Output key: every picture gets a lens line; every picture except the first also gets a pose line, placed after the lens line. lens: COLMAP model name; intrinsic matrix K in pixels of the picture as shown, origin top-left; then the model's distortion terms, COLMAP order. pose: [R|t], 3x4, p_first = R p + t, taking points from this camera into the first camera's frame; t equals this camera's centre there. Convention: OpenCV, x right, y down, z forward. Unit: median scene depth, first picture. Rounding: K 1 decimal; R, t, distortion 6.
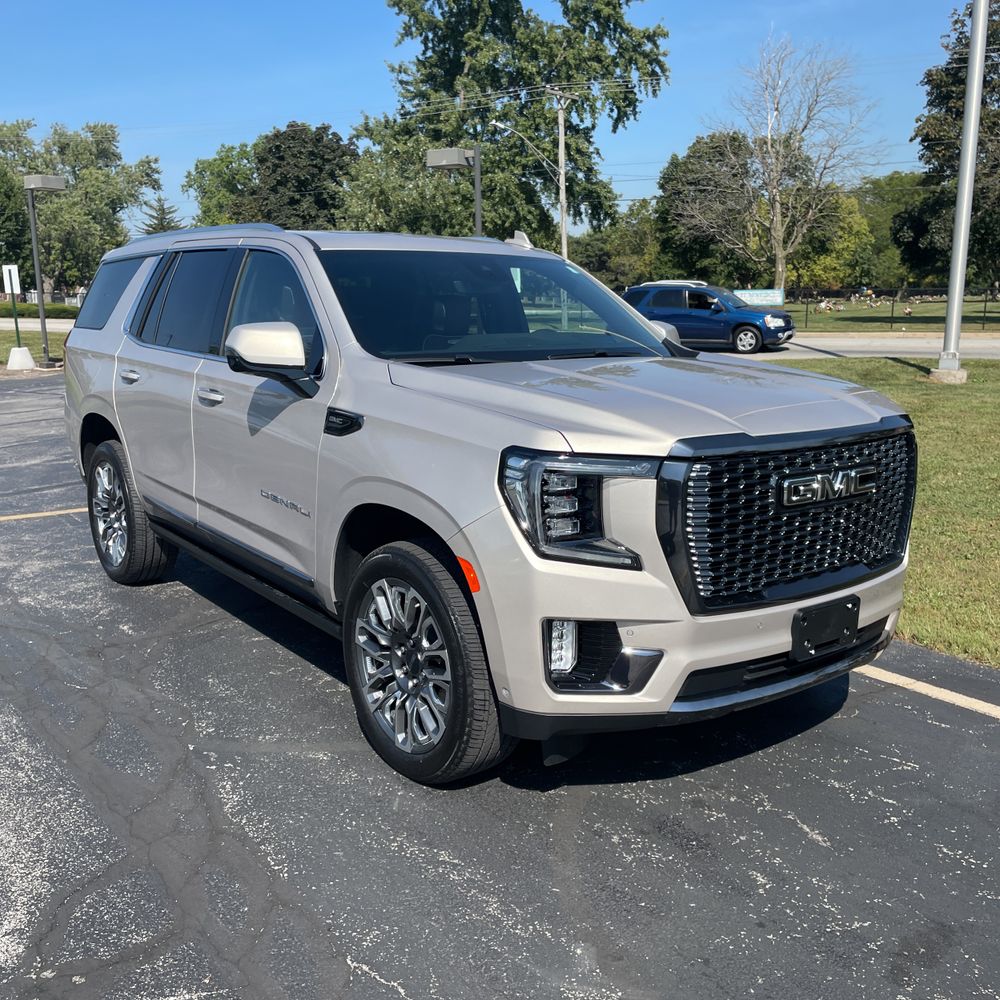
lens RADIAL K [[1020.9, 0, 508.5], [0, 1020.9, 496.3], [0, 0, 1]] dist [0.028100, 0.000000]
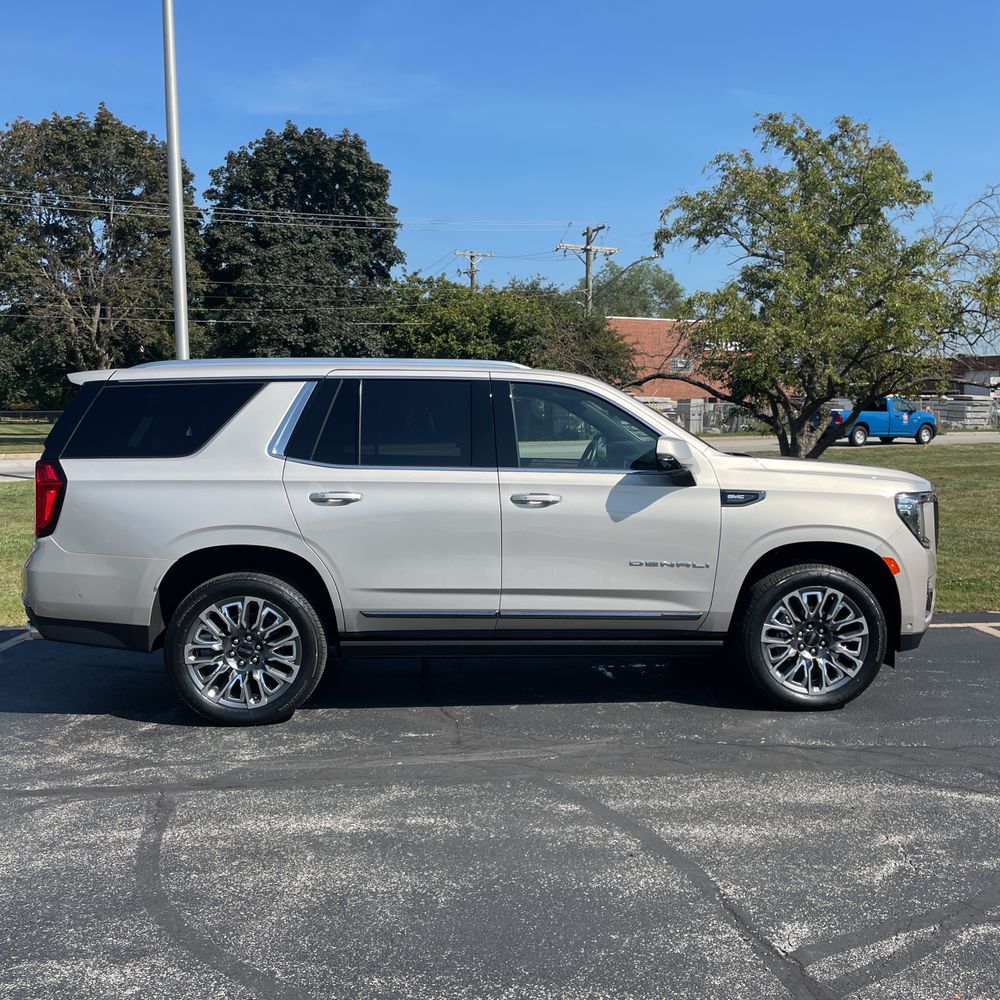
lens RADIAL K [[1020.9, 0, 507.2], [0, 1020.9, 501.8], [0, 0, 1]] dist [0.028100, 0.000000]
pose [[0.558766, -0.072120, 0.826183, -0.135951], [0.165079, 0.985949, -0.025580, -0.007185], [-0.812730, 0.150679, 0.562820, 0.036424]]
